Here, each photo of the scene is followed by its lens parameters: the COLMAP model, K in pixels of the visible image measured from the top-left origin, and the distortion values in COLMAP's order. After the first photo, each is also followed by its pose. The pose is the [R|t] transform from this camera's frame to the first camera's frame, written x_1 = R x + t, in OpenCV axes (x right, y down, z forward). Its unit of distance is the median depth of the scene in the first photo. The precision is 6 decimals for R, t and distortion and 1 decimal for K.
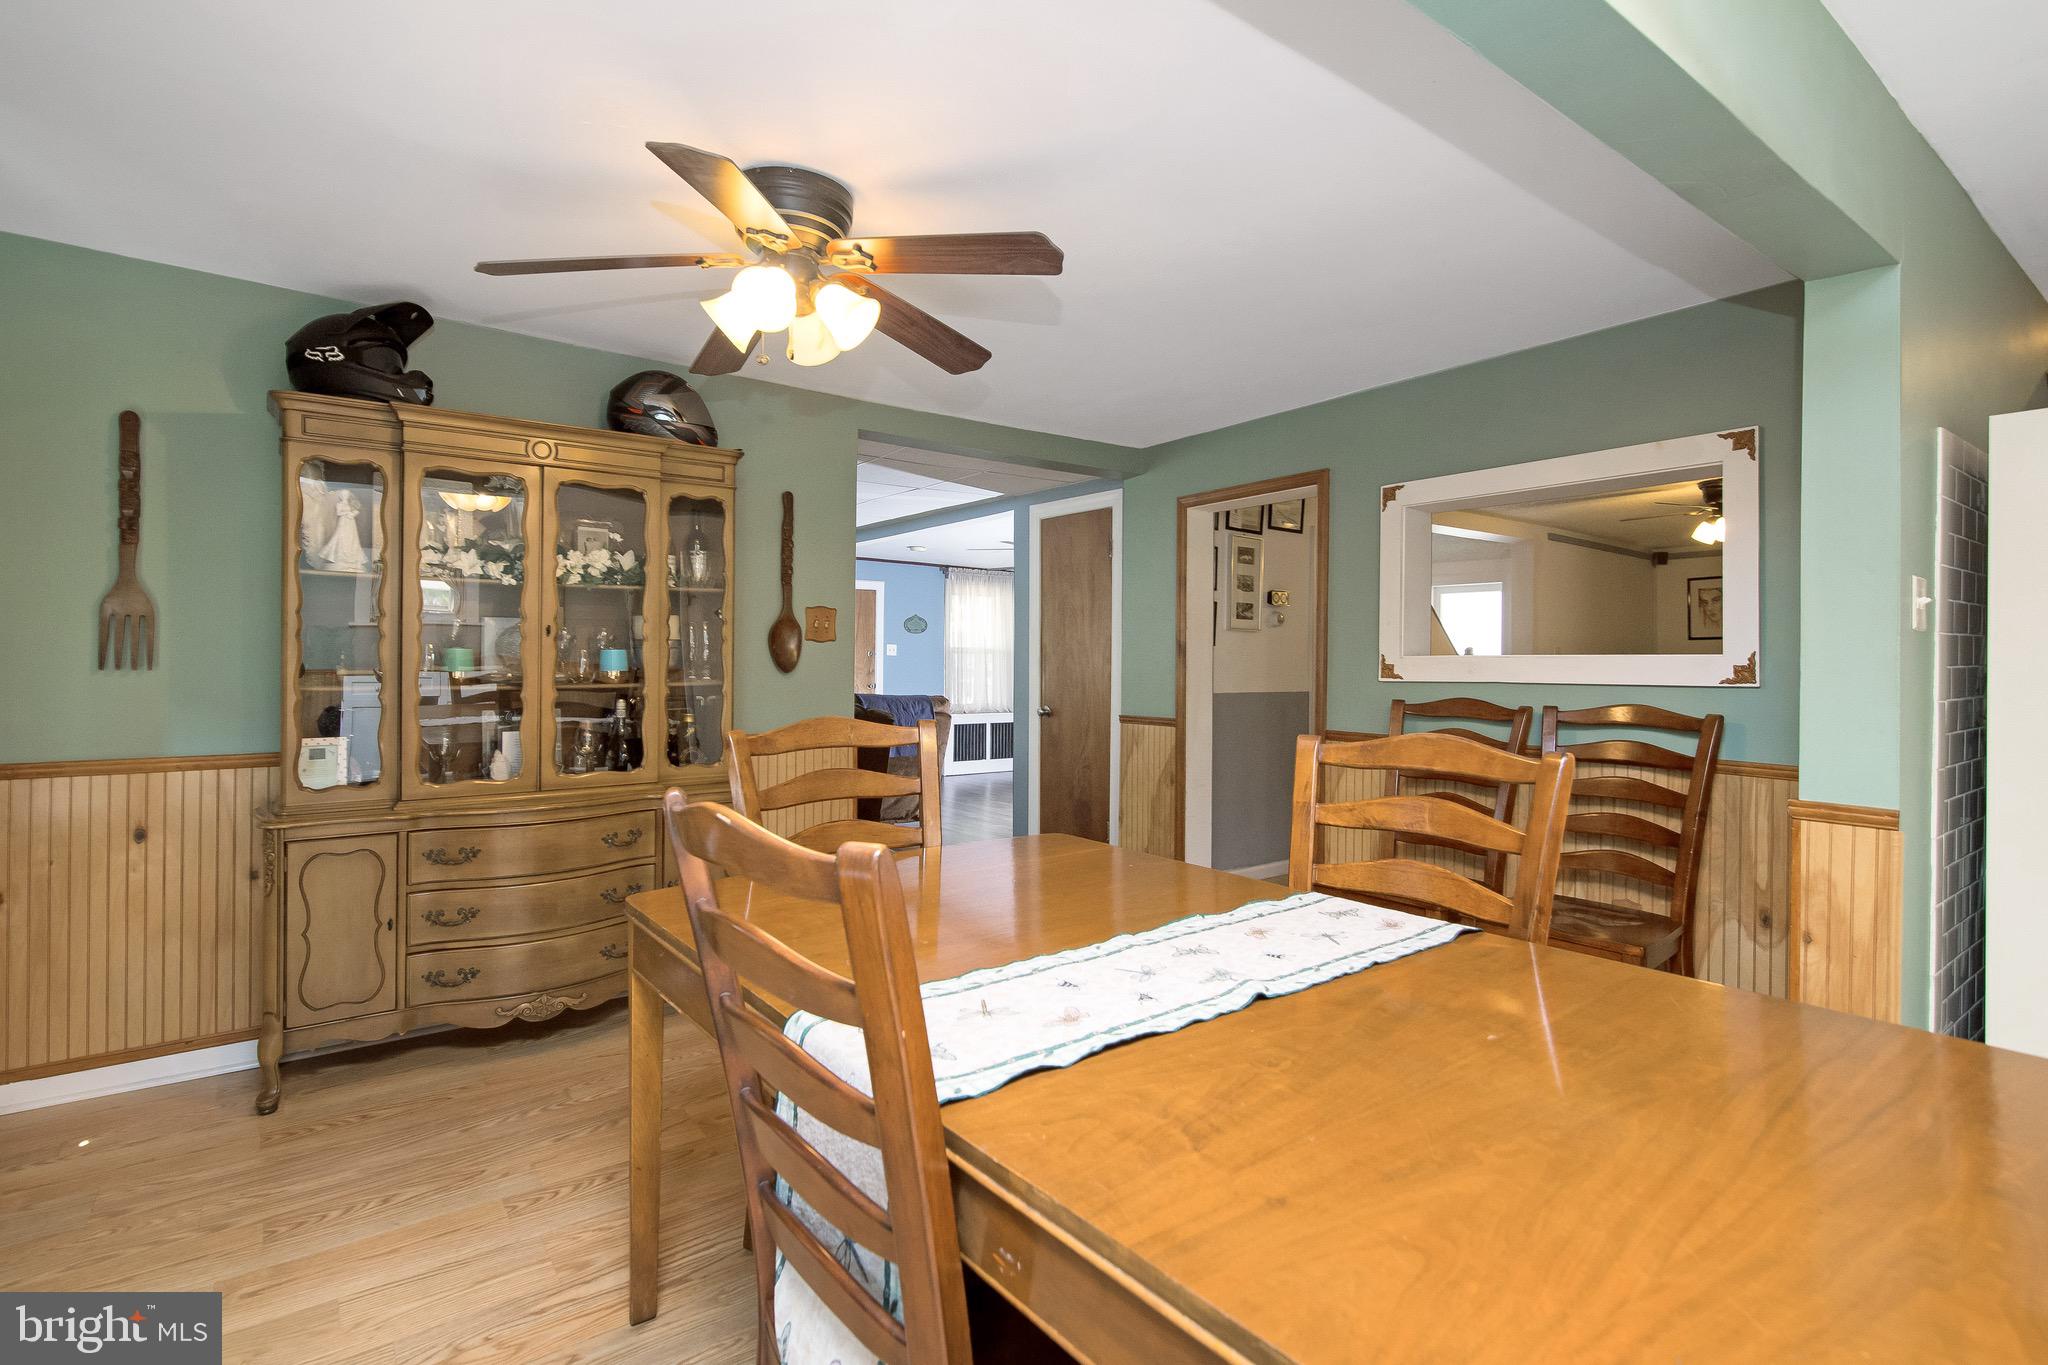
lens RADIAL K [[982.5, 0, 1021.0], [0, 982.5, 670.0], [0, 0, 1]] dist [-0.003344, -0.000076]
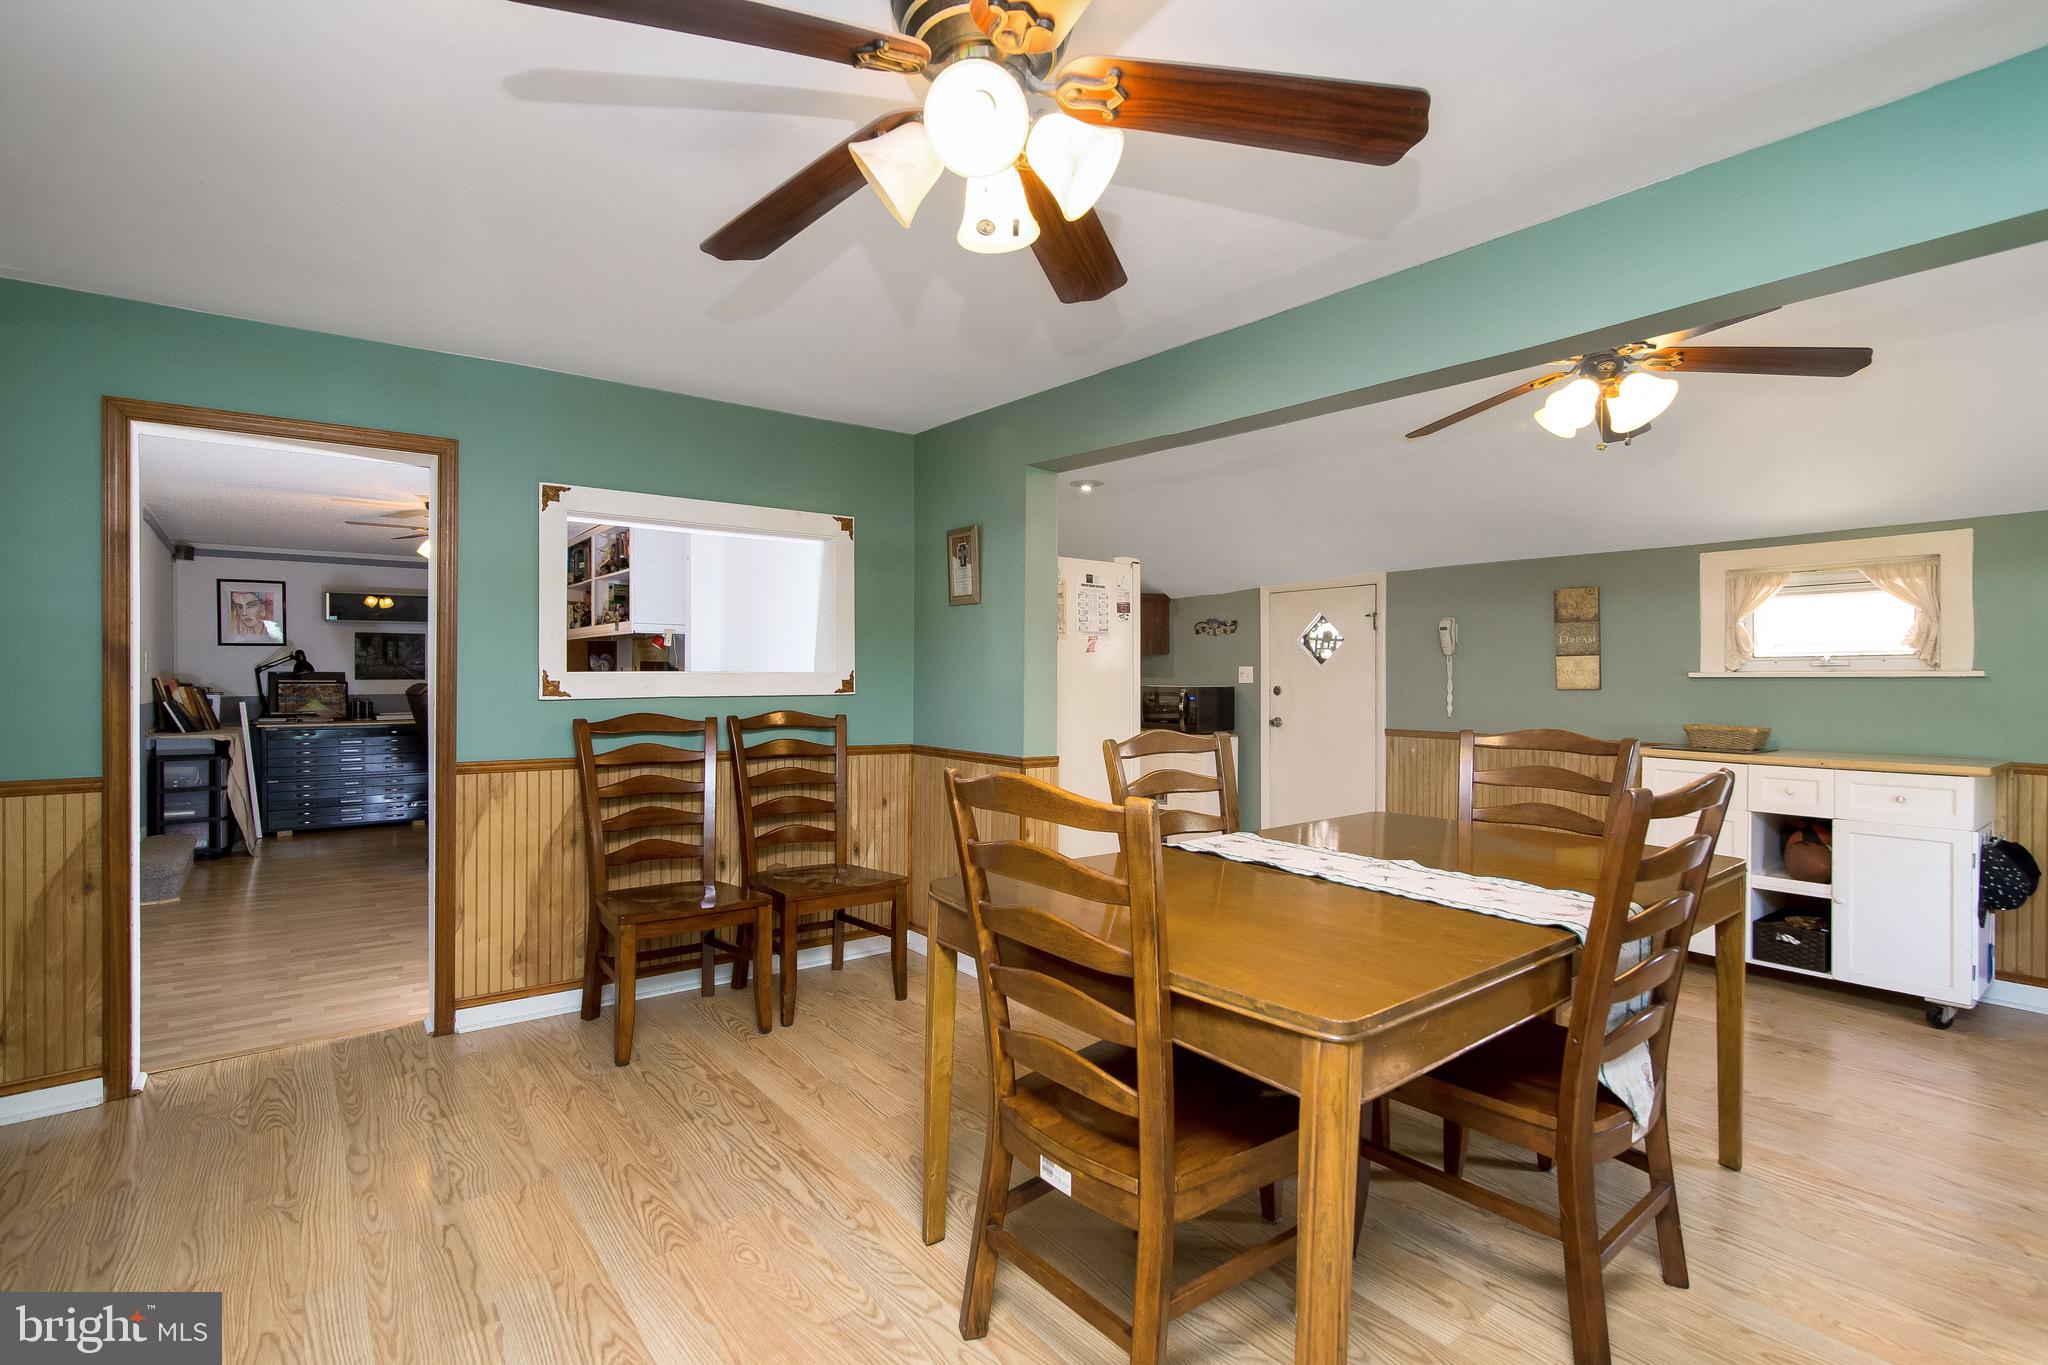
lens RADIAL K [[949.2, 0, 1021.7], [0, 949.2, 690.7], [0, 0, 1]] dist [-0.001162, 0.000175]
pose [[-0.023279, -0.024716, 0.999423, -0.640886], [0.003561, 0.999686, 0.024806, -0.020978], [-0.999723, 0.004136, -0.023183, 0.728796]]
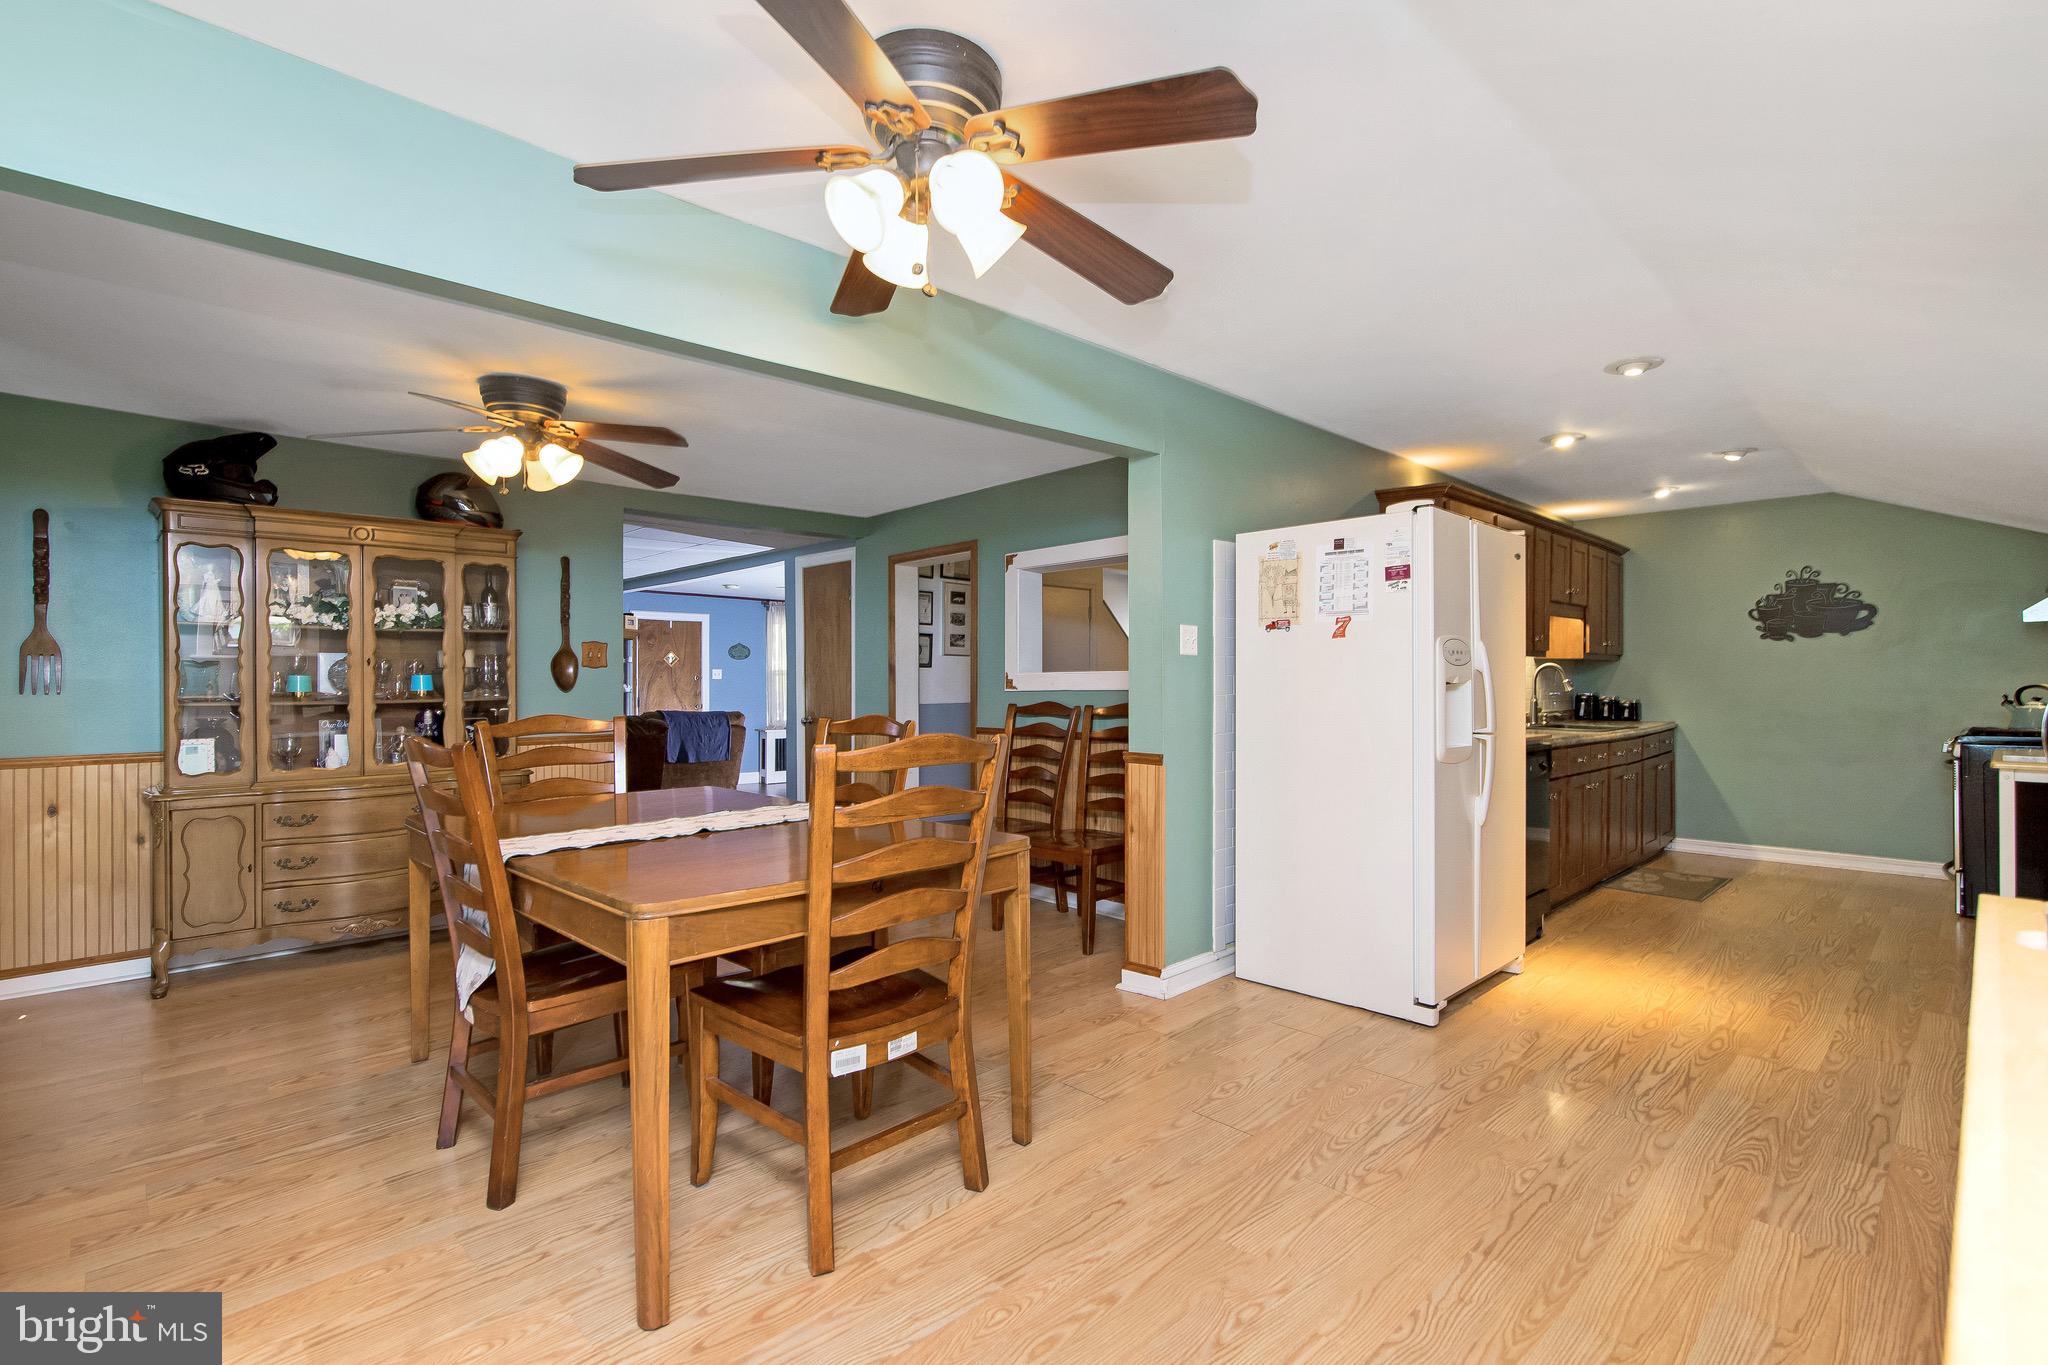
lens RADIAL K [[949.2, 0, 1021.7], [0, 949.2, 690.7], [0, 0, 1]] dist [-0.001162, 0.000175]
pose [[0.991360, -0.014012, 0.130420, 0.263305], [0.014187, 0.999899, -0.000416, 0.014908], [-0.130401, 0.002263, 0.991459, -0.461370]]
